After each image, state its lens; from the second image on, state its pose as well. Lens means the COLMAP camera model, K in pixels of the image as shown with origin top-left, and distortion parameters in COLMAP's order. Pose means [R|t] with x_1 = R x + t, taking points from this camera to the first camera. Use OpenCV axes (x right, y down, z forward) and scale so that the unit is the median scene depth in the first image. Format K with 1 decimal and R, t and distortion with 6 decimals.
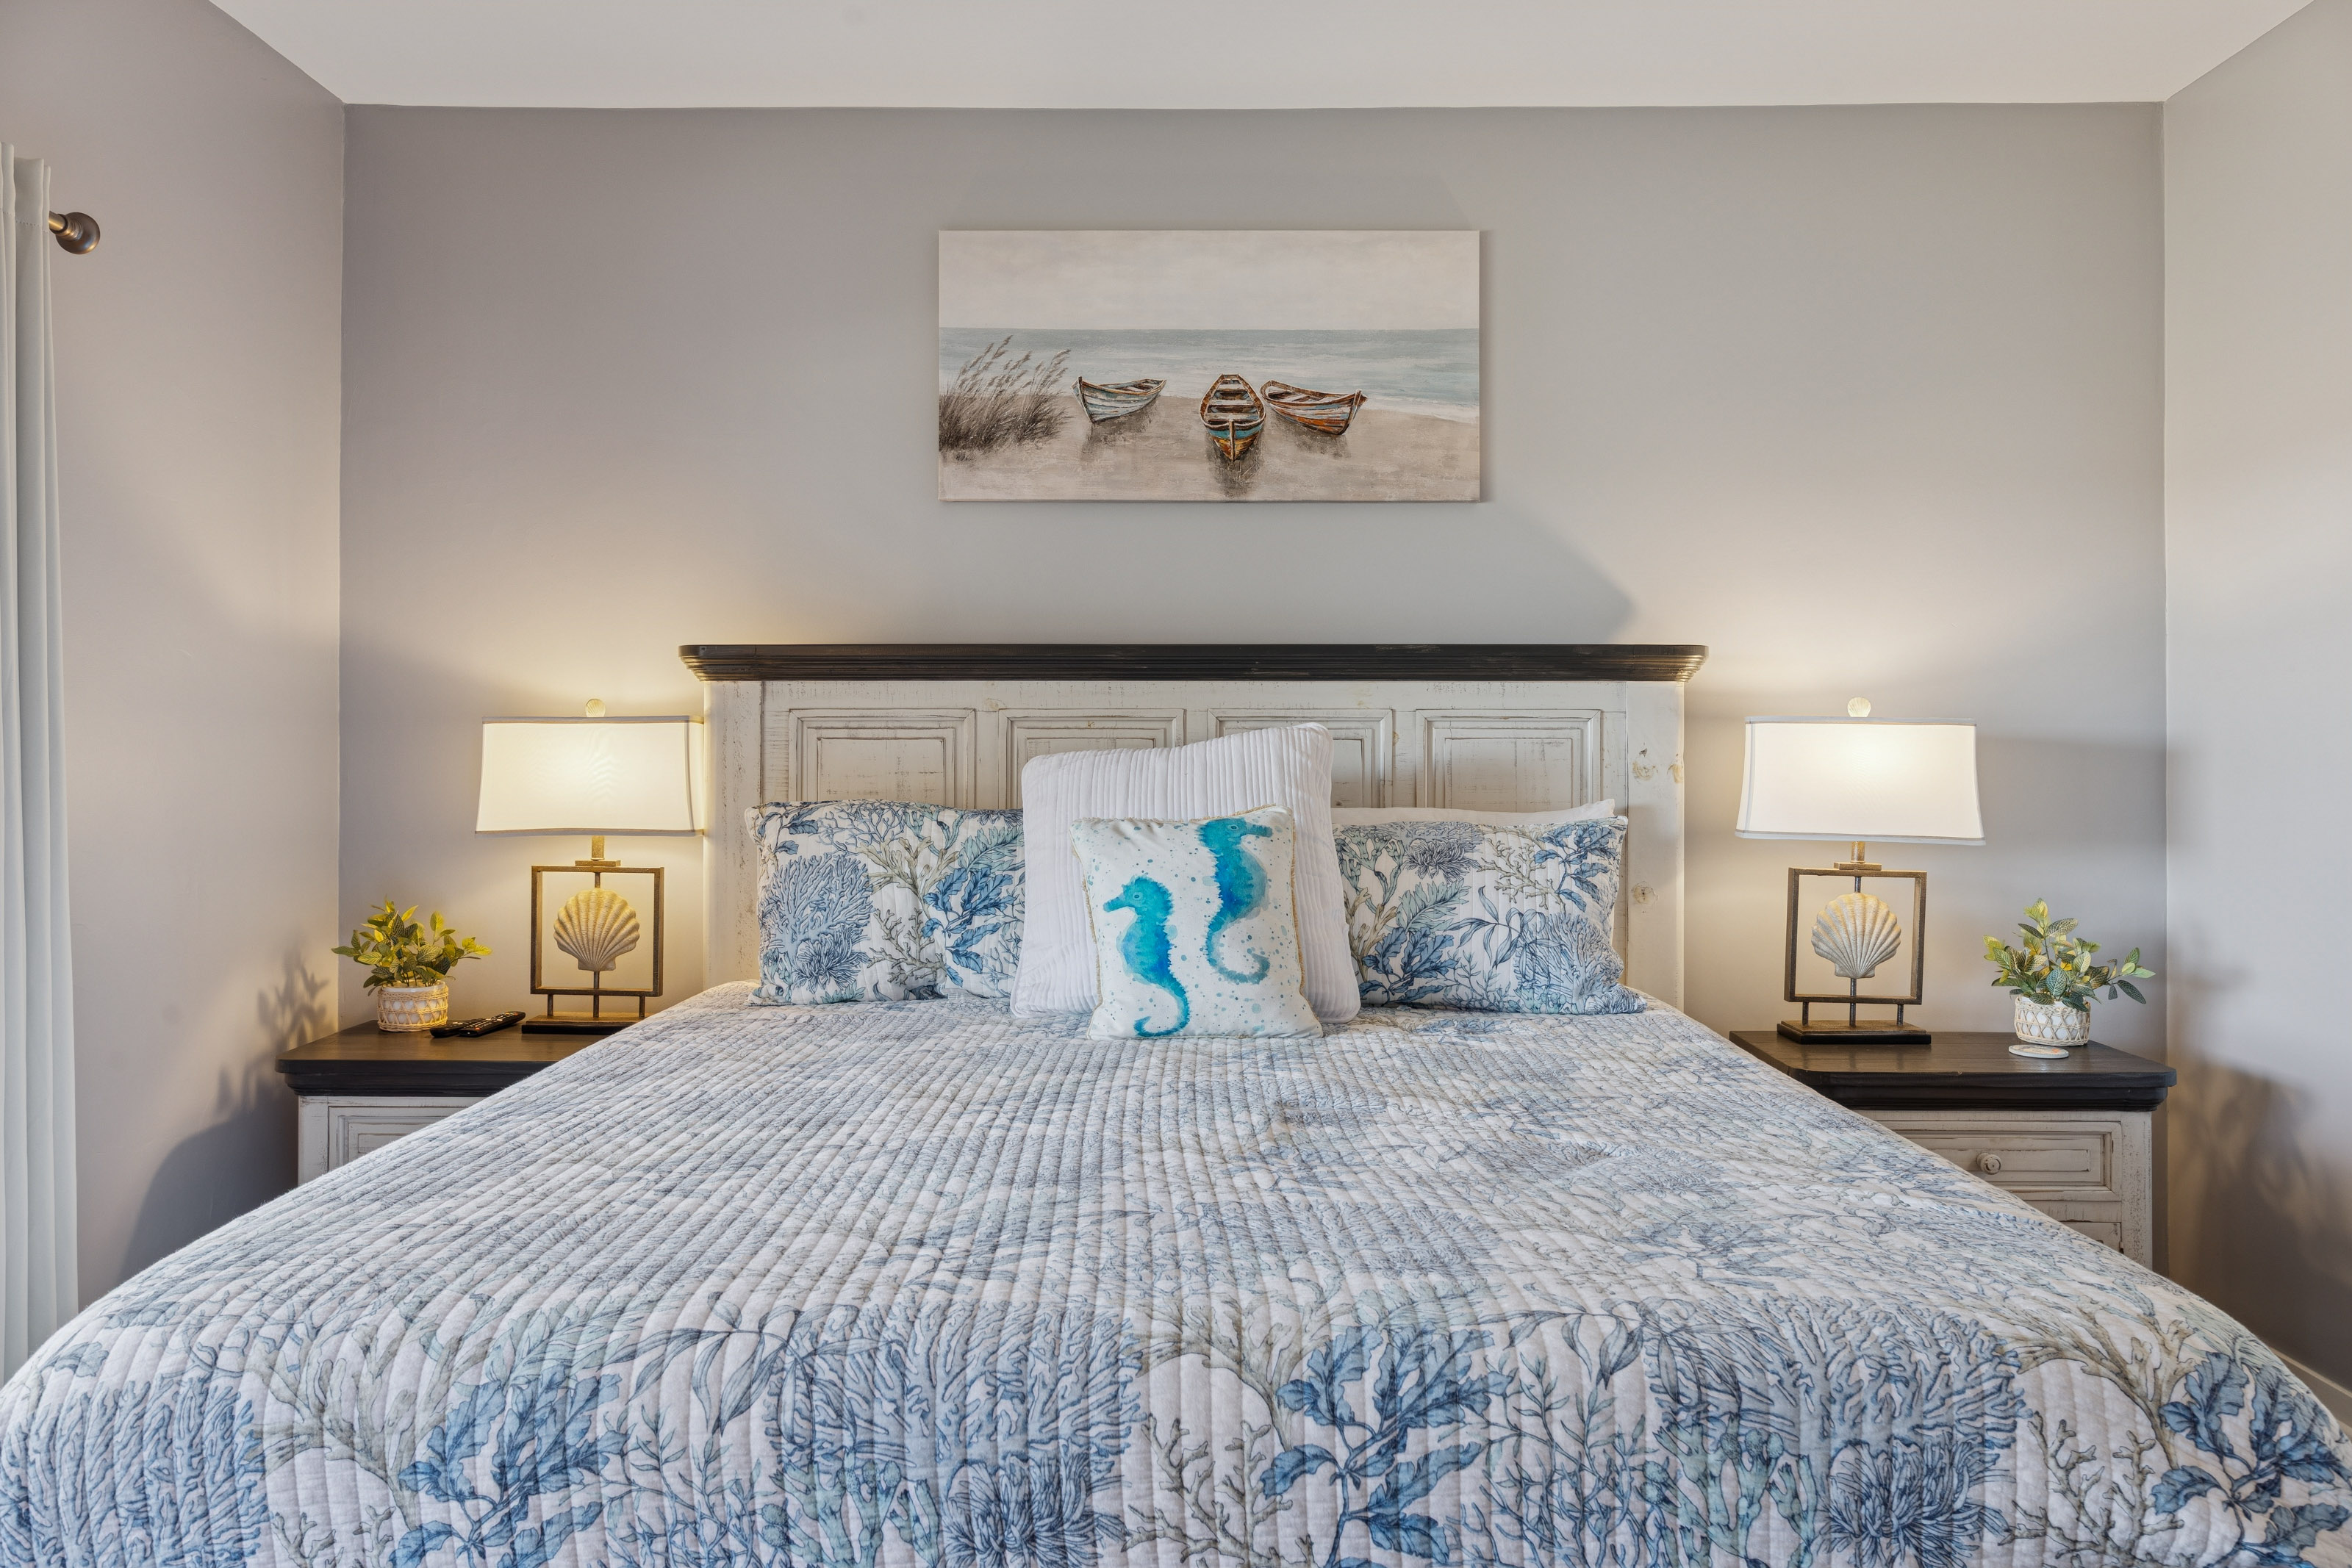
lens RADIAL K [[1526.6, 0, 1173.0], [0, 1526.6, 764.9], [0, 0, 1]] dist [0.002623, 0.003119]
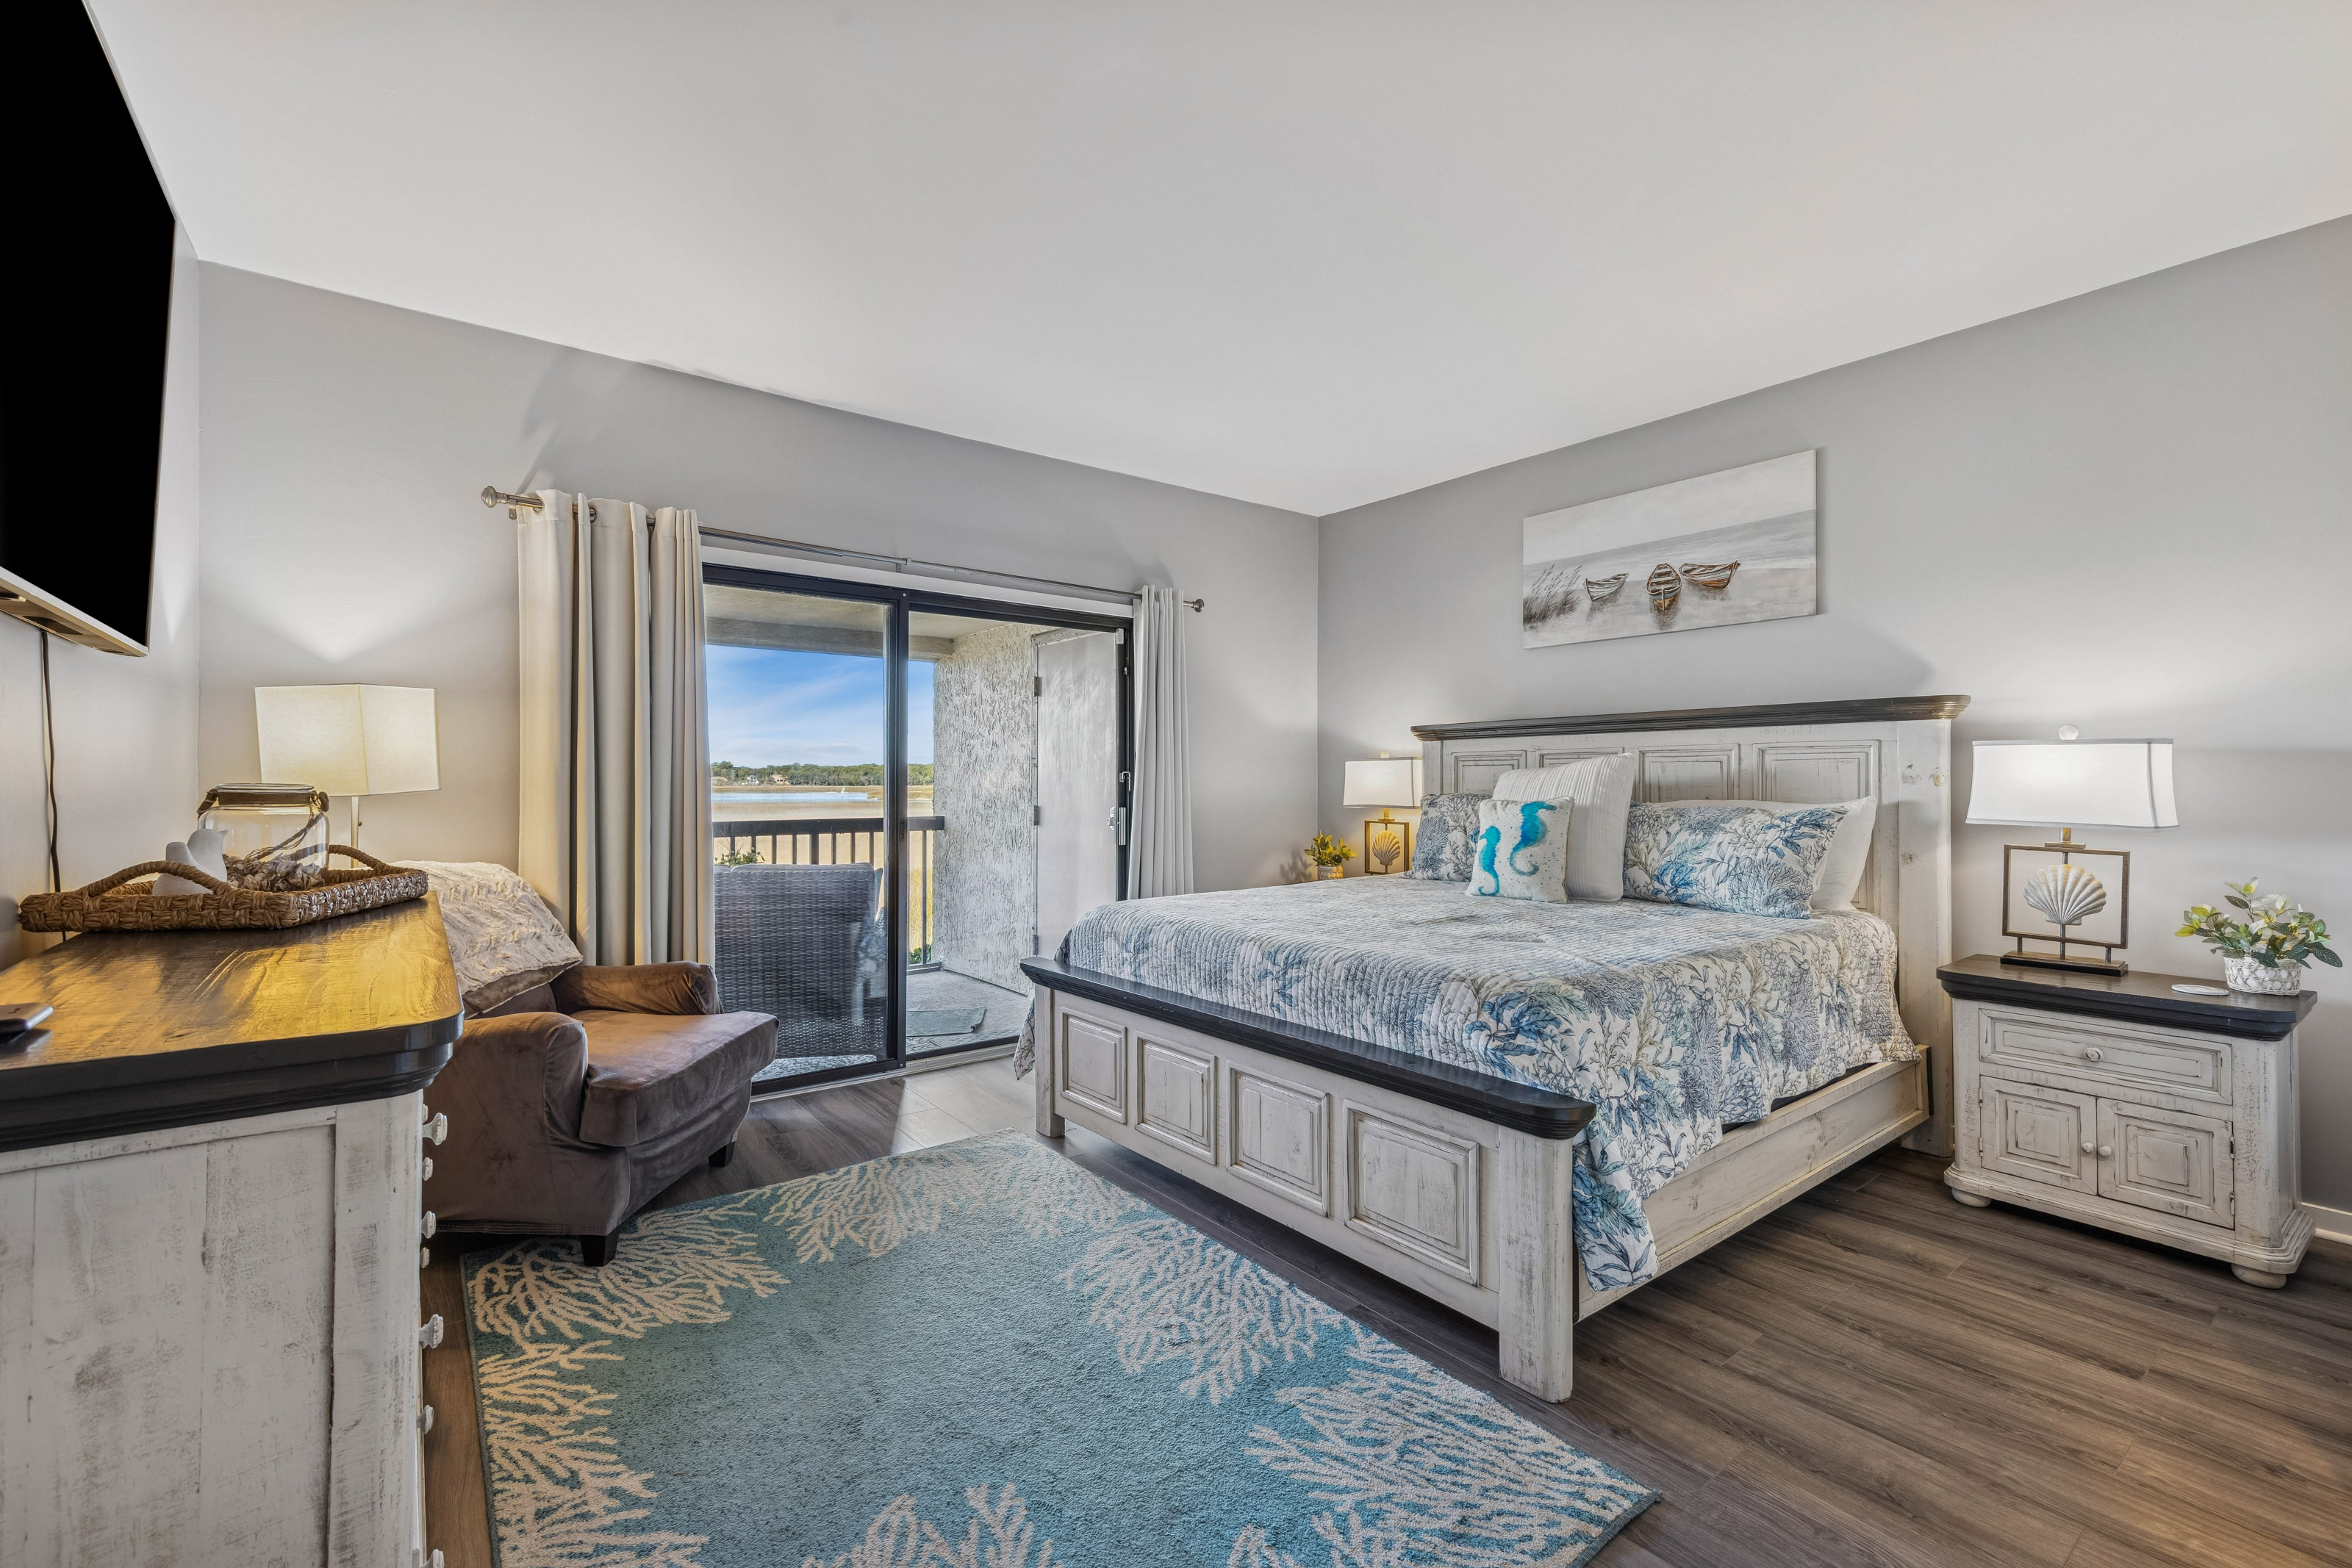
lens RADIAL K [[990.2, 0, 1176.0], [0, 990.2, 784.0], [0, 0, 1]] dist [0.002525, 0.000186]
pose [[0.613618, -0.000667, -0.789603, 0.647034], [0.000136, 1.000000, -0.000739, 0.010315], [0.789603, 0.000346, 0.613618, -0.202153]]
